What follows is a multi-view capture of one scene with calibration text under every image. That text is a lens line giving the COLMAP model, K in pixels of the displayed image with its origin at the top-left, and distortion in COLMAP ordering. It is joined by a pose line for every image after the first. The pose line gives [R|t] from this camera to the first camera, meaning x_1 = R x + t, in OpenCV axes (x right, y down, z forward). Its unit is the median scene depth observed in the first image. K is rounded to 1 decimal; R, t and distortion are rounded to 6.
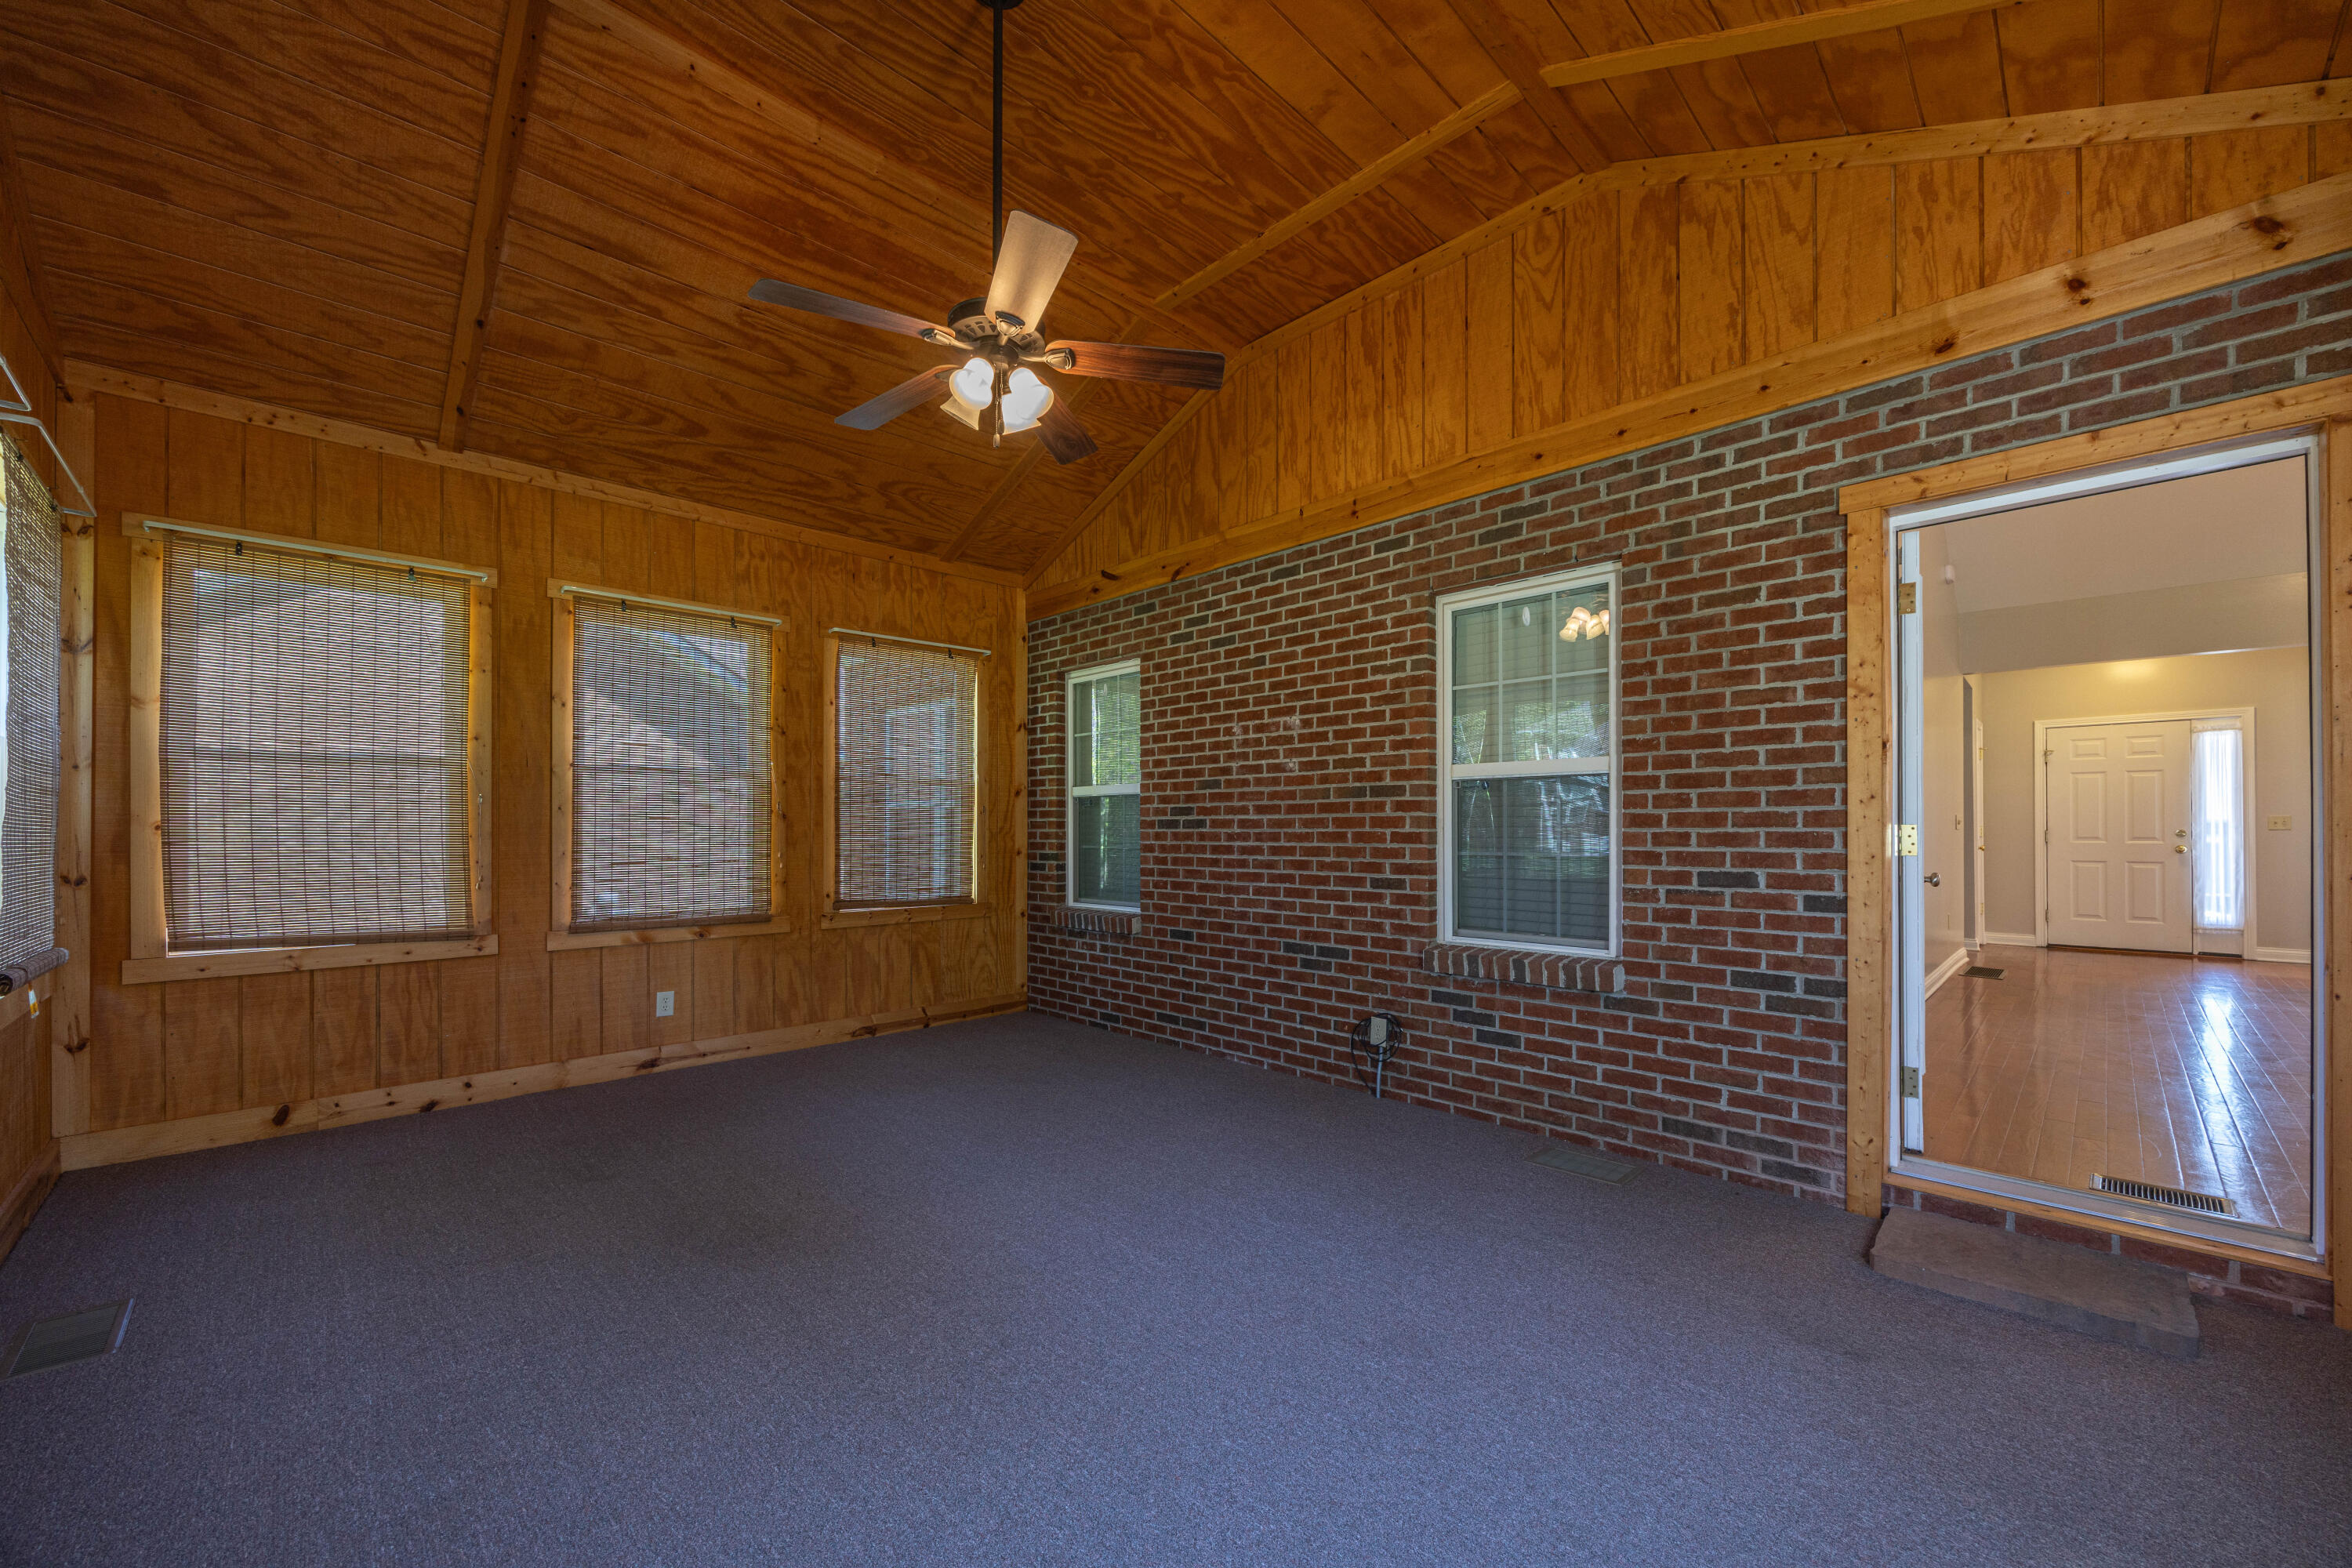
lens RADIAL K [[919.9, 0, 1198.0], [0, 919.9, 824.6], [0, 0, 1]] dist [-0.007787, 0.000033]
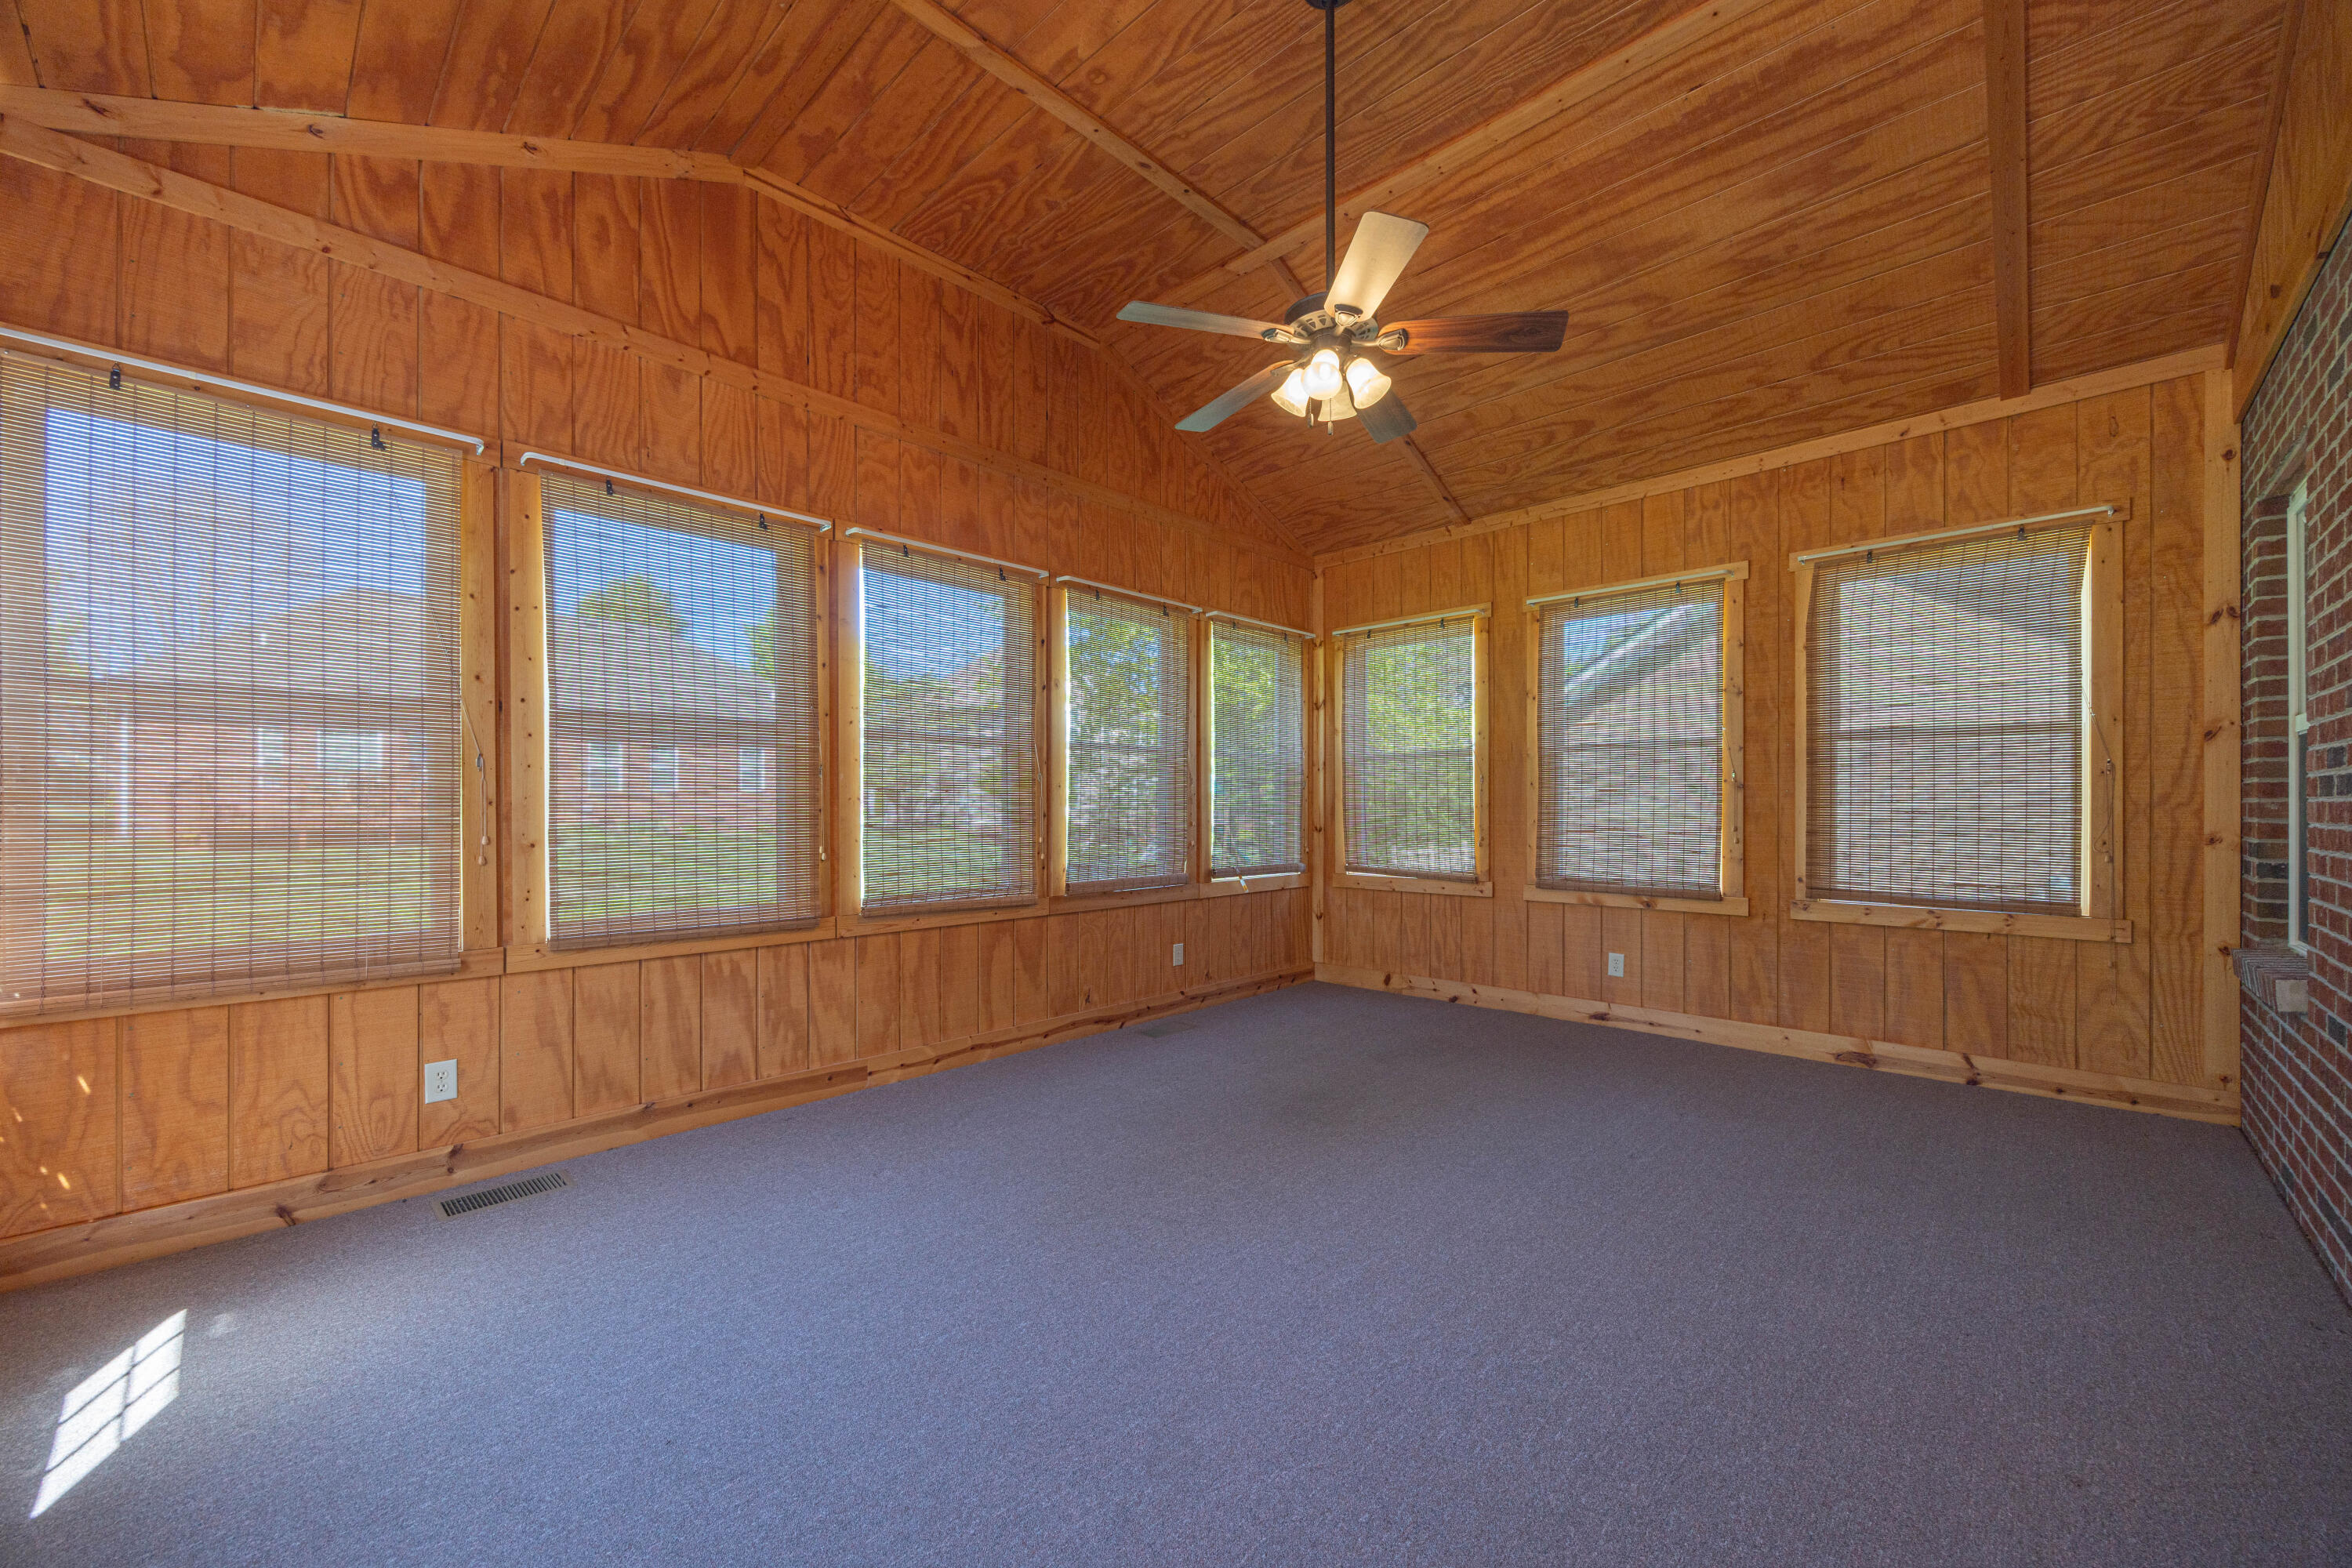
lens RADIAL K [[919.9, 0, 1172.4], [0, 919.9, 801.3], [0, 0, 1]] dist [-0.007787, 0.000033]
pose [[-0.002954, -0.000677, -0.999995, 0.503468], [0.009987, 0.999950, -0.000707, 0.001168], [0.999946, -0.009989, -0.002947, 0.505037]]
